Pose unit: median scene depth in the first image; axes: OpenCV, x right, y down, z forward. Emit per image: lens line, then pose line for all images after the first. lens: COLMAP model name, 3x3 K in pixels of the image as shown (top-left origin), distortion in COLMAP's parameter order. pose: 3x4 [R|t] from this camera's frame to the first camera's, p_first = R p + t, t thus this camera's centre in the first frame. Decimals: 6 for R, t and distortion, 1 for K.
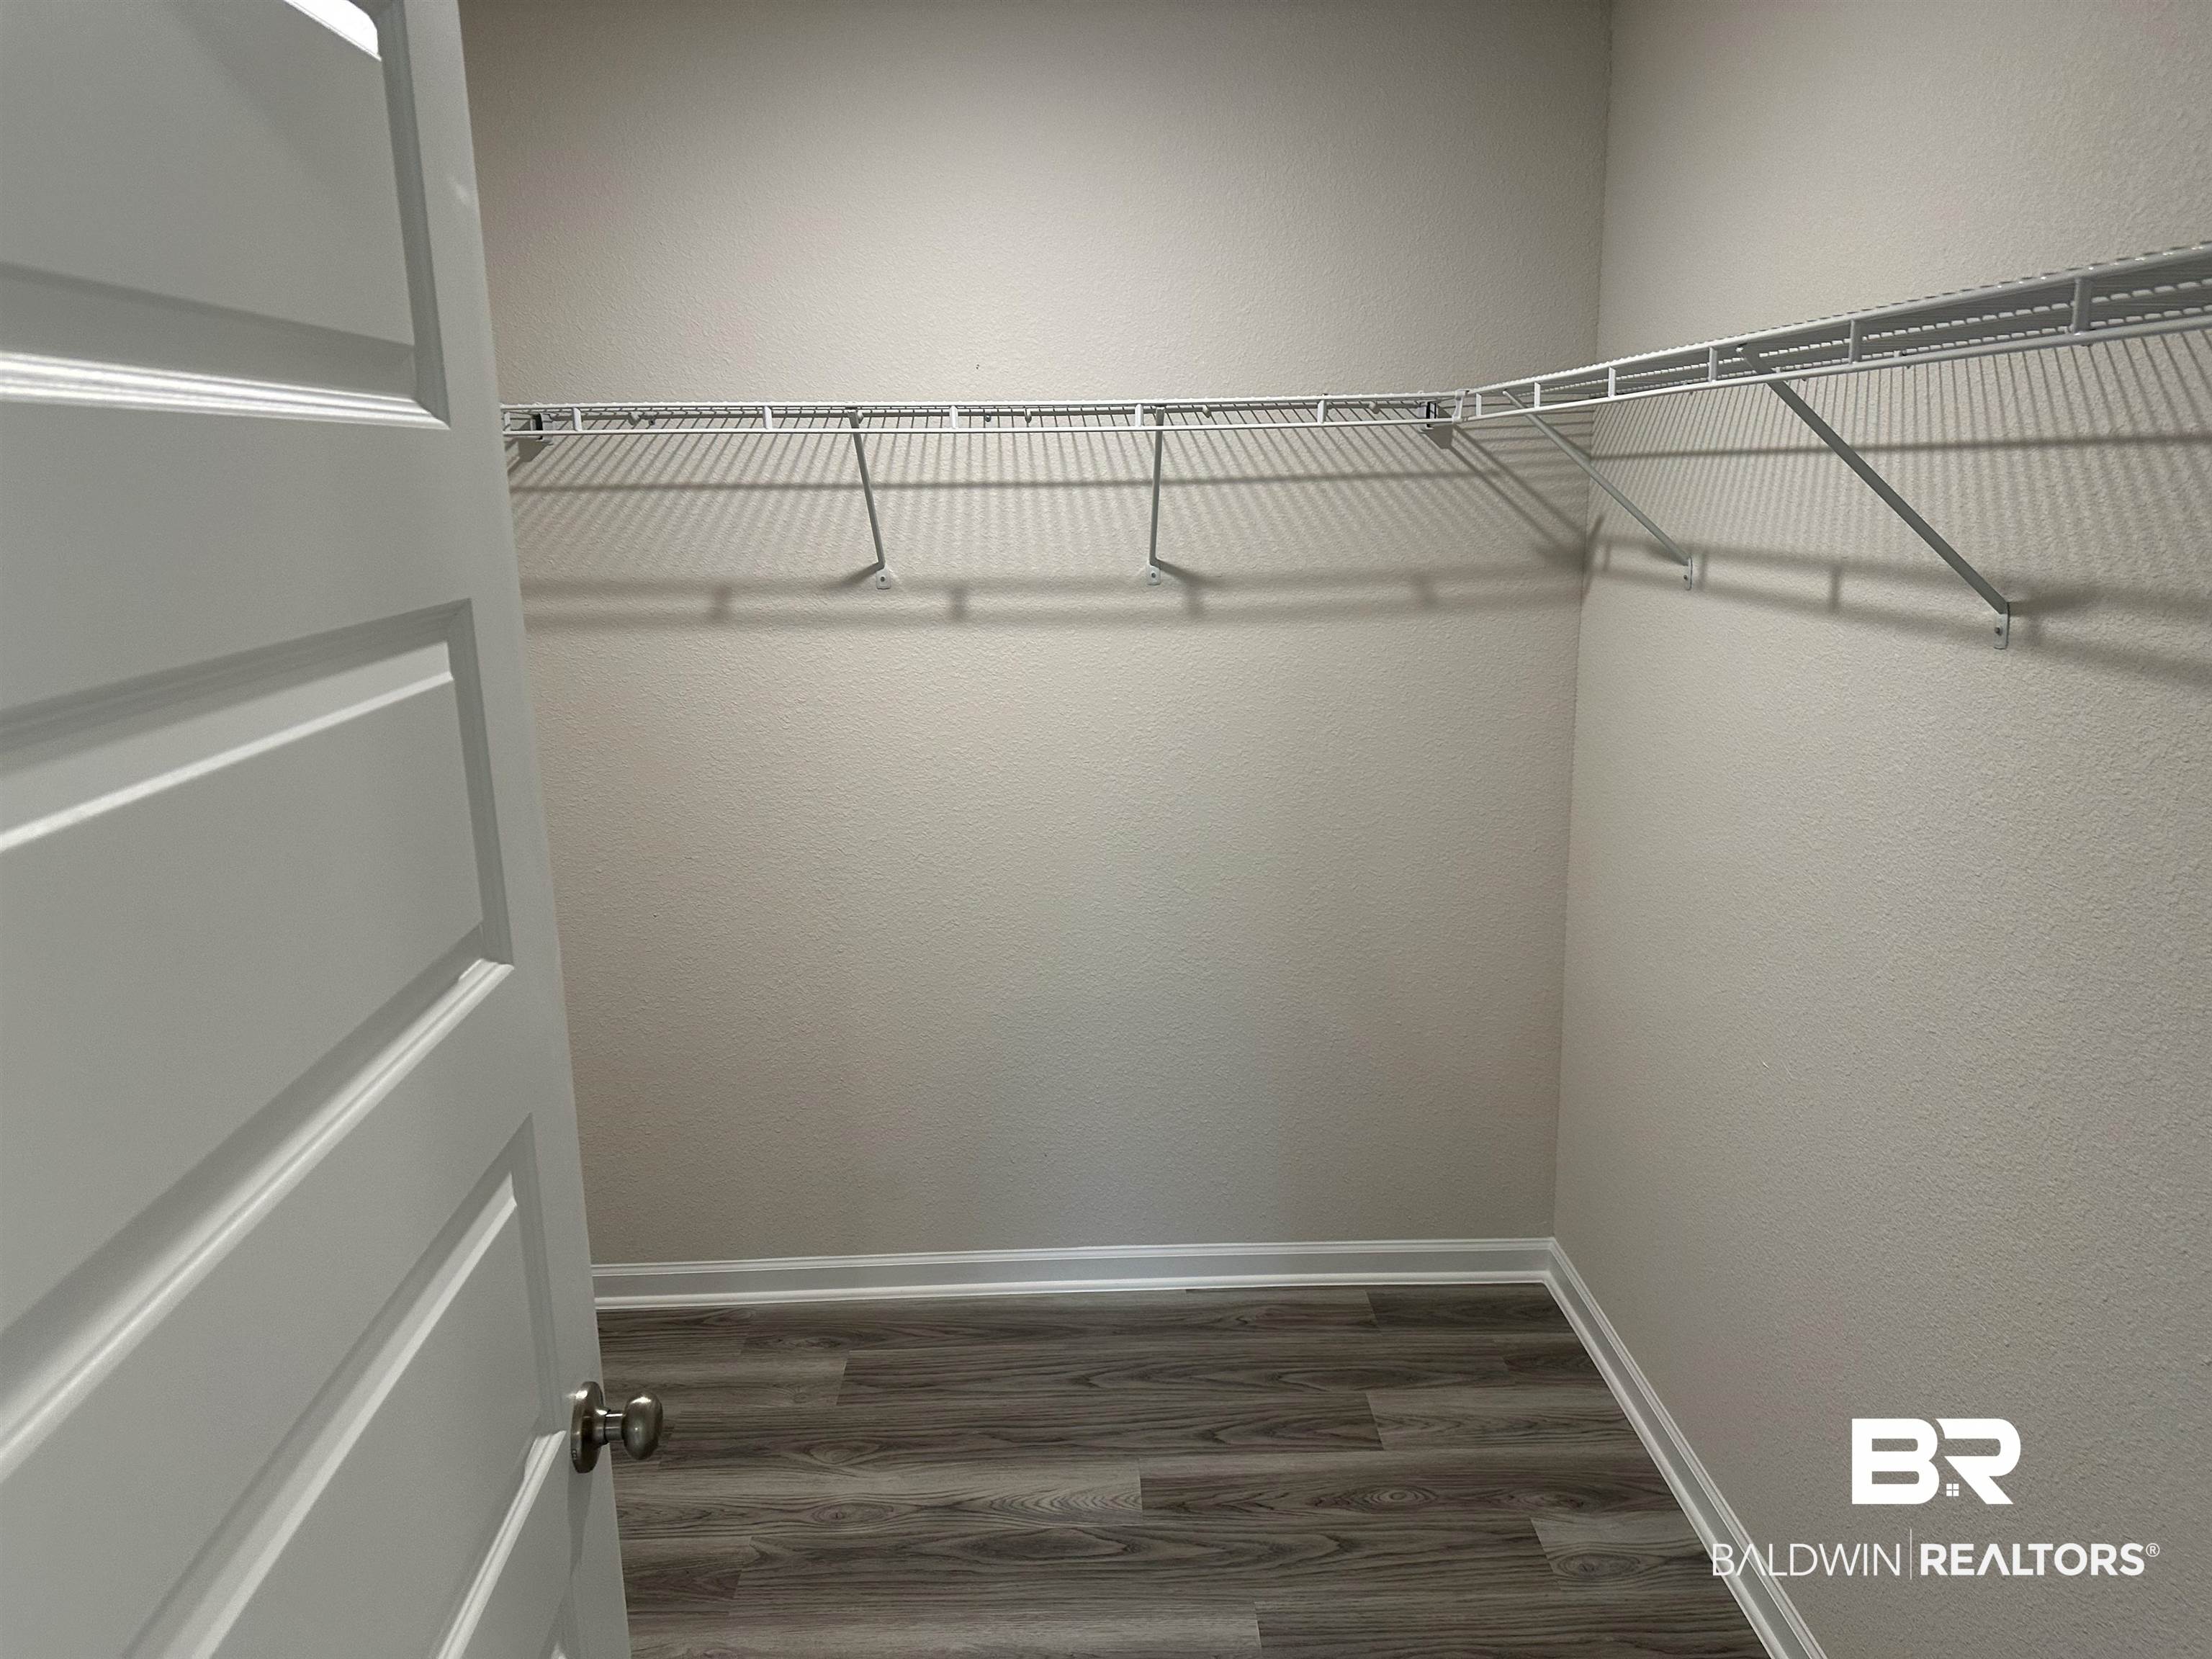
lens RADIAL K [[1560.3, 0, 1107.9], [0, 1560.3, 845.9], [0, 0, 1]] dist [0.074530, -0.086011]
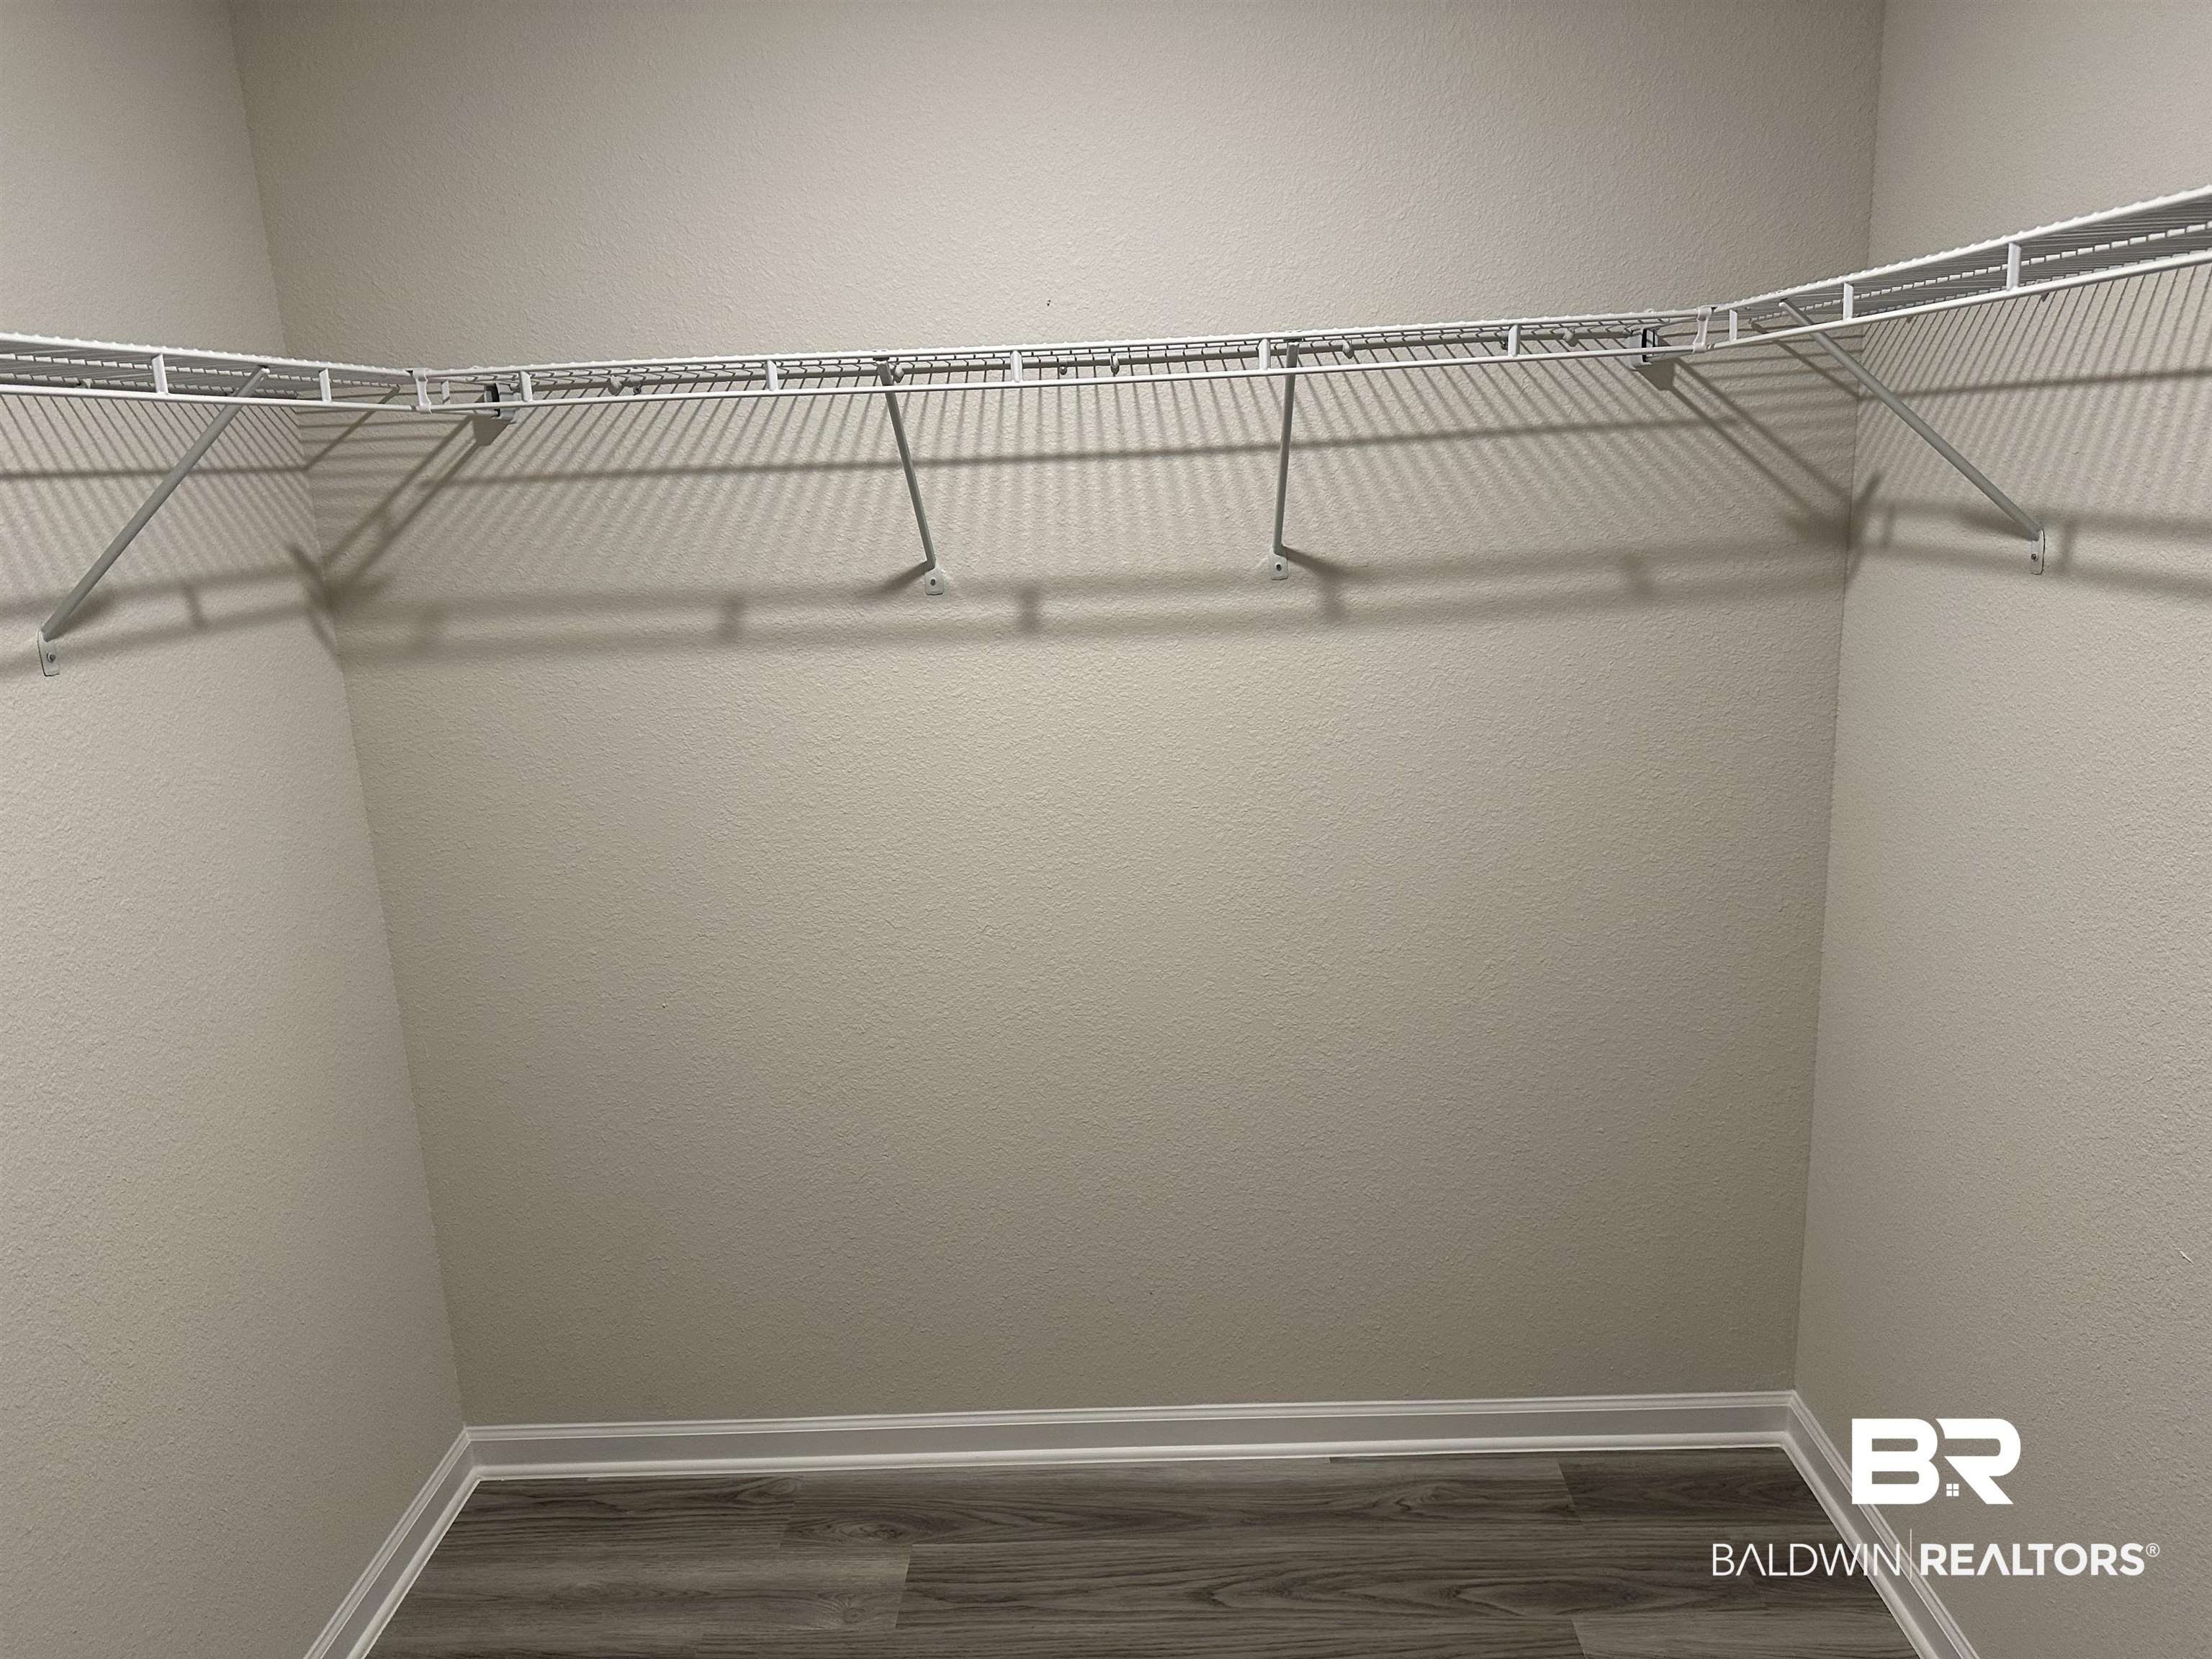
lens RADIAL K [[1560.3, 0, 1111.9], [0, 1560.3, 861.7], [0, 0, 1]] dist [0.074530, -0.086011]
pose [[0.998324, -0.015645, -0.055717, -0.012982], [0.017181, 0.999482, 0.027198, -0.050762], [0.055262, -0.028109, 0.998076, 0.220783]]
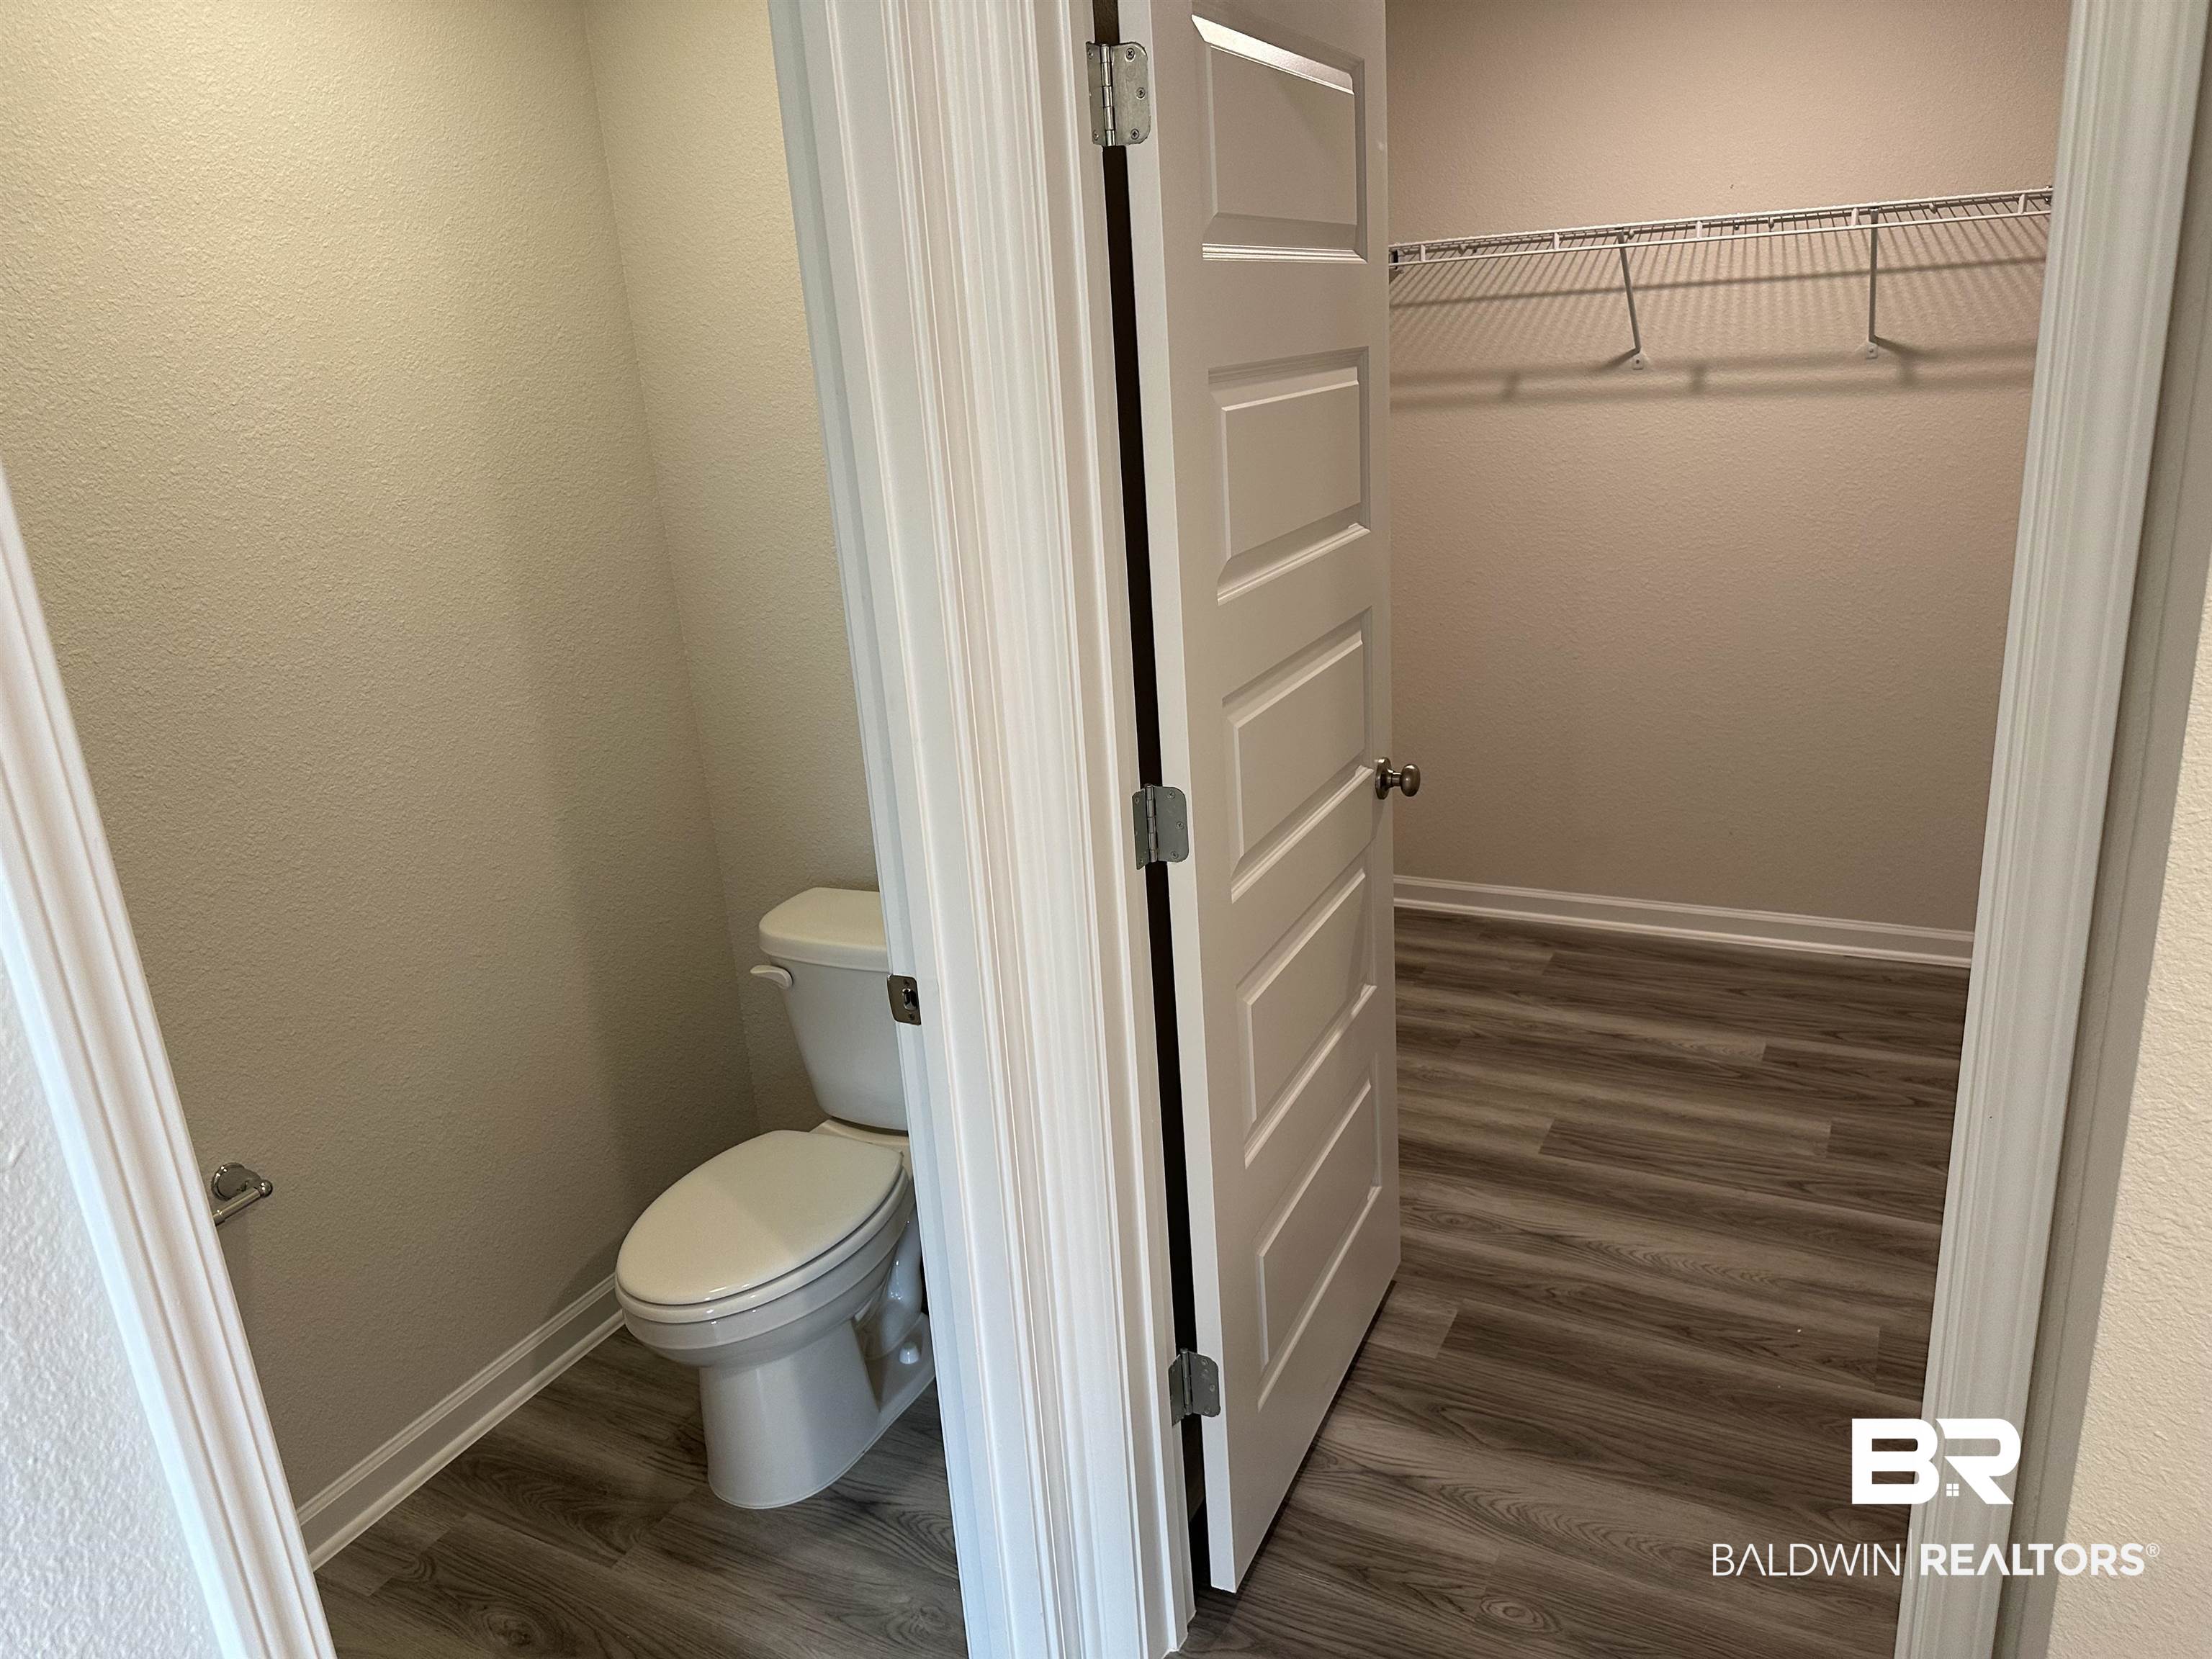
lens RADIAL K [[1560.3, 0, 1112.9], [0, 1560.3, 813.4], [0, 0, 1]] dist [0.074530, -0.086011]
pose [[0.877991, 0.105283, -0.466955, 0.125737], [-0.065780, 0.992794, 0.100161, 0.099915], [0.474136, -0.057224, 0.878590, -0.380542]]
